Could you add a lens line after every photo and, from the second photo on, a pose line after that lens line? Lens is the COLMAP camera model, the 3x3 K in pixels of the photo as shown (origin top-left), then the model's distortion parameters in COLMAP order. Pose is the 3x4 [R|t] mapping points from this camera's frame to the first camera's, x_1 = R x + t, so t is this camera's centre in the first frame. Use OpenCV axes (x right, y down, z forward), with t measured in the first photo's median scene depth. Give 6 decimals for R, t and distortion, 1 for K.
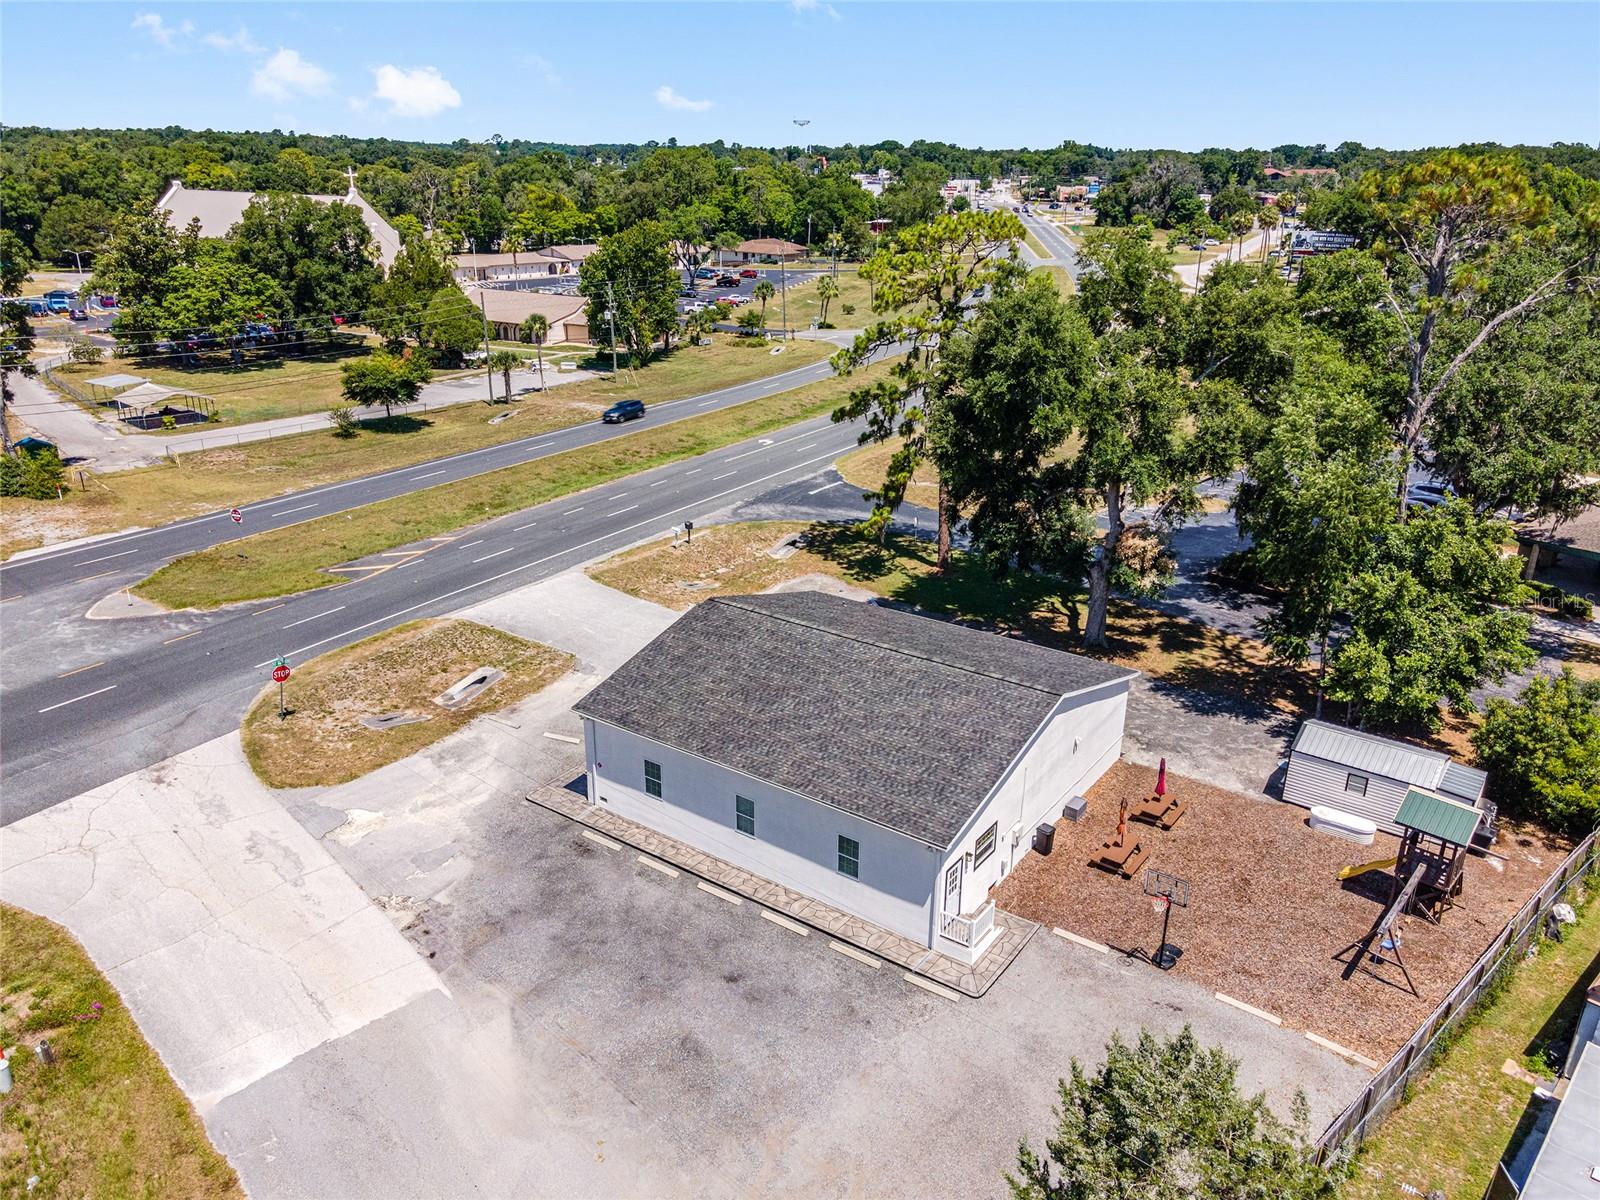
lens RADIAL K [[1171.9, 0, 796.3], [0, 1171.9, 599.8], [0, 0, 1]] dist [0.030335, 0.014703]
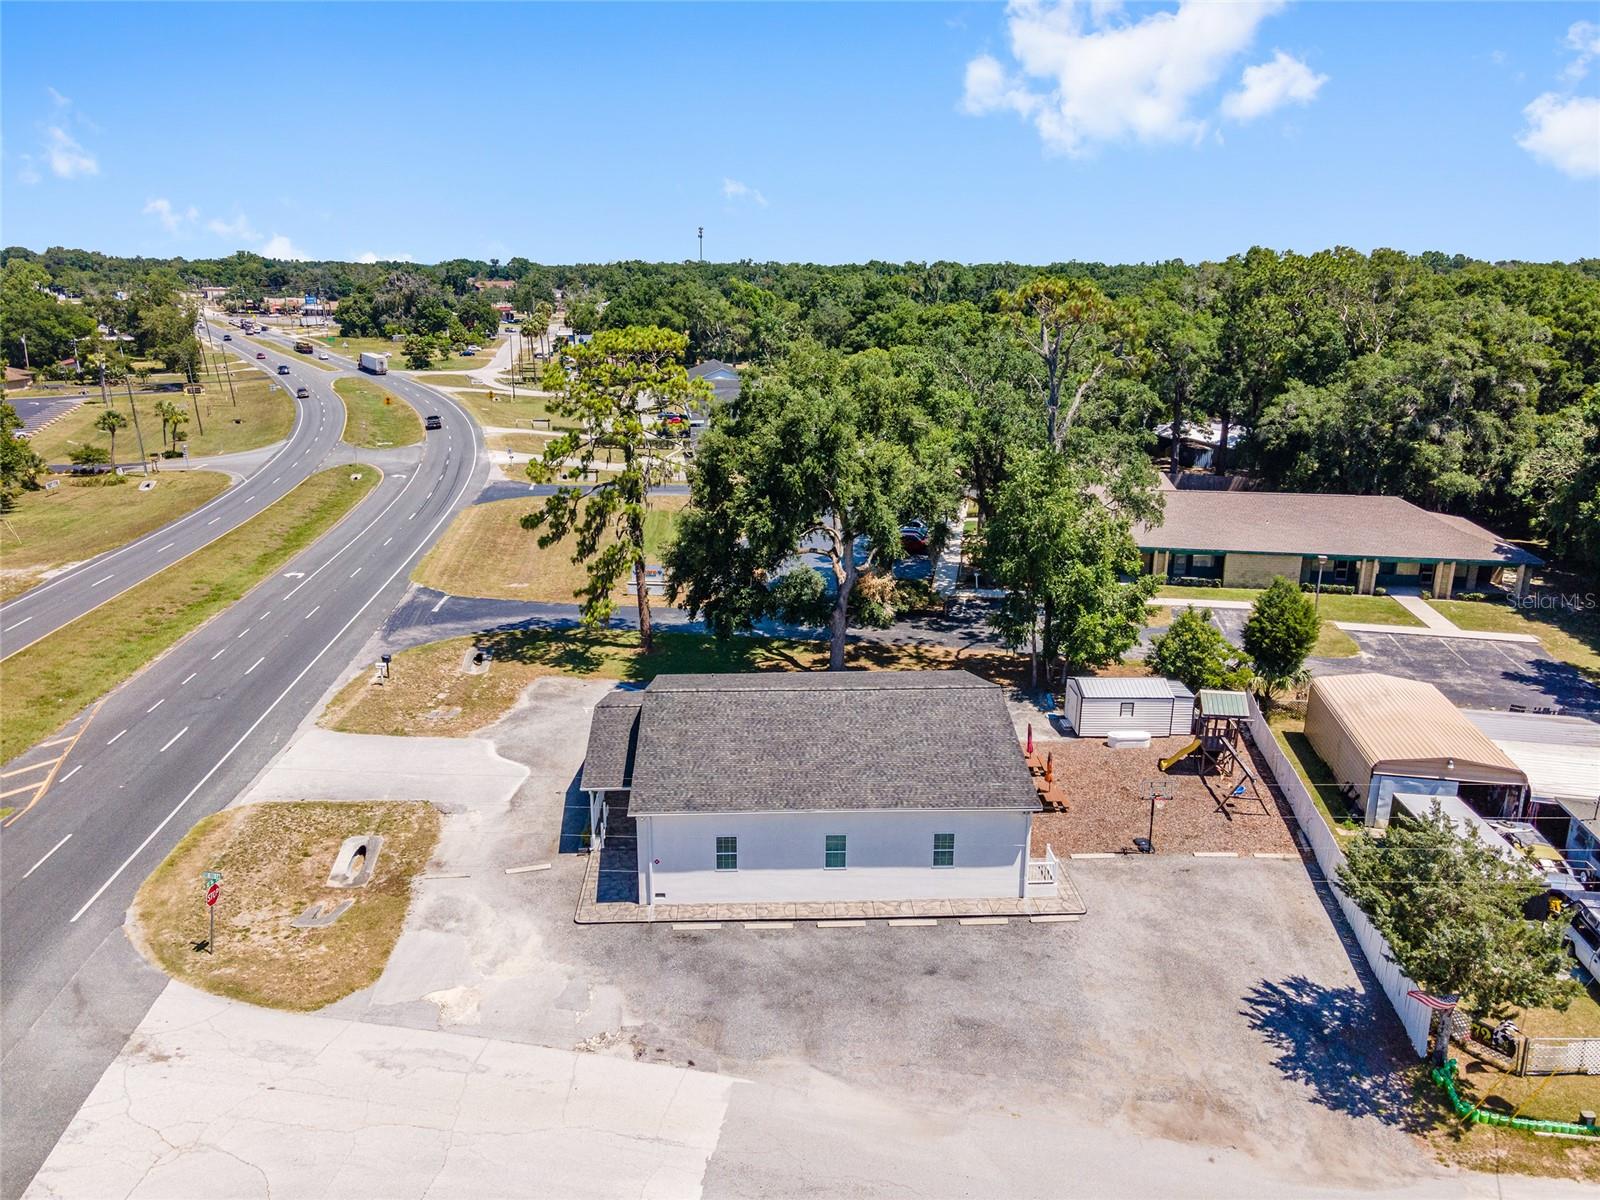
lens RADIAL K [[1171.9, 0, 796.3], [0, 1171.9, 599.8], [0, 0, 1]] dist [0.030335, 0.014703]
pose [[0.789143, -0.174807, 0.588809, -0.435857], [0.223339, 0.974690, -0.009958, -0.030720], [-0.572165, 0.139362, 0.808211, 0.046998]]
